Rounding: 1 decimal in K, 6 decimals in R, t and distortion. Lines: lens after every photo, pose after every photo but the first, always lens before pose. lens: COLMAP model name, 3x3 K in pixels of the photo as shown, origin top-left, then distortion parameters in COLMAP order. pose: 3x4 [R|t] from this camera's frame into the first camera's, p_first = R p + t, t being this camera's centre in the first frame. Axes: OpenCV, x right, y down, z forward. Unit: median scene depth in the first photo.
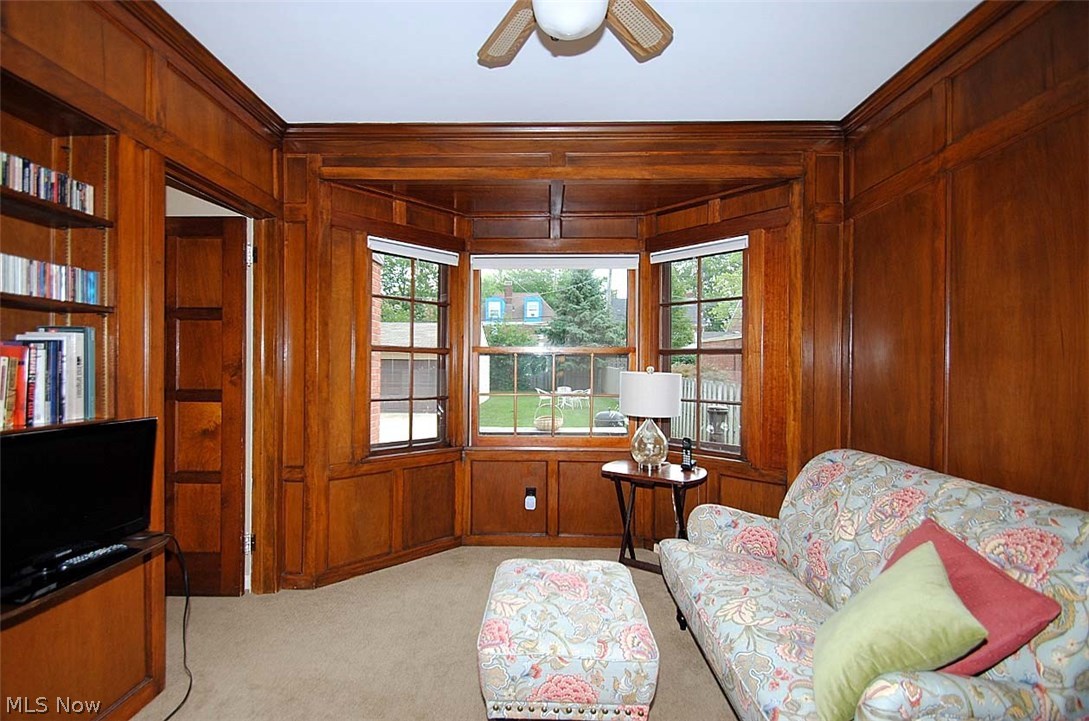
lens RADIAL K [[490.4, 0, 542.5], [0, 490.4, 362.0], [0, 0, 1]] dist [0.022495, -0.001032]
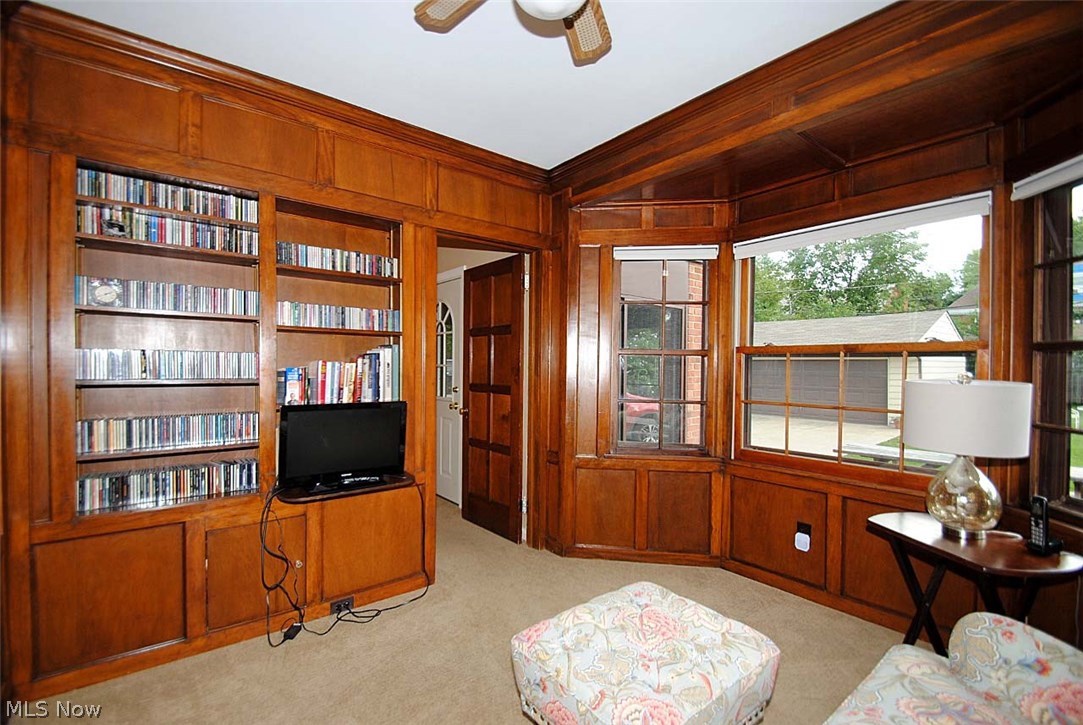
lens RADIAL K [[486.2, 0, 540.2], [0, 486.2, 365.1], [0, 0, 1]] dist [0.003619, -0.001933]
pose [[0.634544, -0.001286, -0.772886, 0.403505], [0.002429, 0.999997, 0.000331, -0.000347], [0.772883, -0.002088, 0.634545, 0.221324]]
